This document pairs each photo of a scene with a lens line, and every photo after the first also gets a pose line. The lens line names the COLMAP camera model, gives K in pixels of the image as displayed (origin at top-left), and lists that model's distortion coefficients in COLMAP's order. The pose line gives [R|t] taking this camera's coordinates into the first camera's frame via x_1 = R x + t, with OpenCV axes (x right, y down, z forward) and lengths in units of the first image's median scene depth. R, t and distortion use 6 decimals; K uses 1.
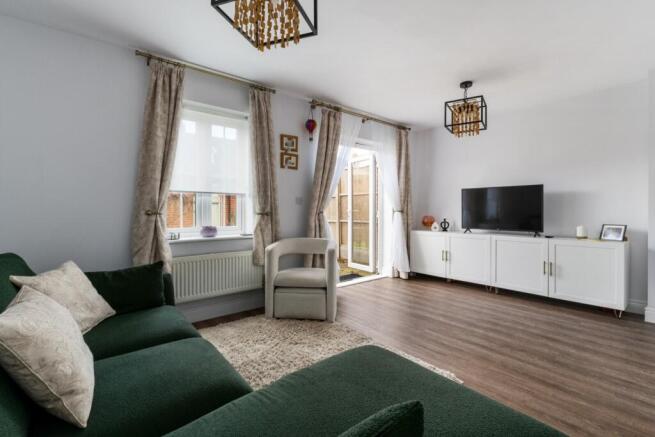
lens RADIAL K [[300.1, 0, 327.6], [0, 300.1, 208.2], [0, 0, 1]] dist [-0.000556, -0.000032]
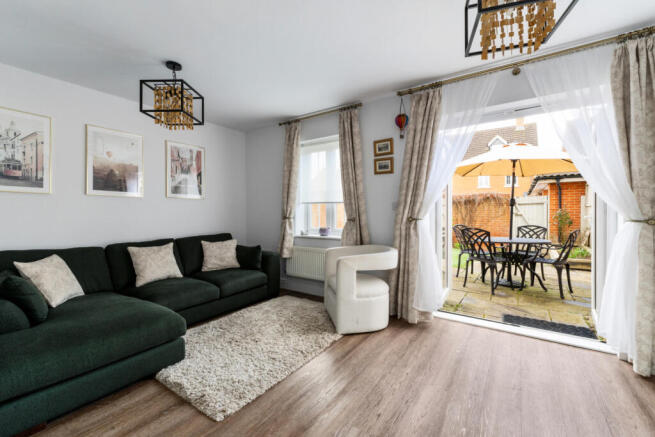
lens RADIAL K [[281.4, 0, 325.3], [0, 281.4, 212.7], [0, 0, 1]] dist [0.013291, 0.000302]
pose [[0.277085, -0.007569, -0.960815, 0.707907], [0.002275, 0.999971, -0.007221, 0.000545], [0.960843, -0.000185, 0.277095, 0.575764]]
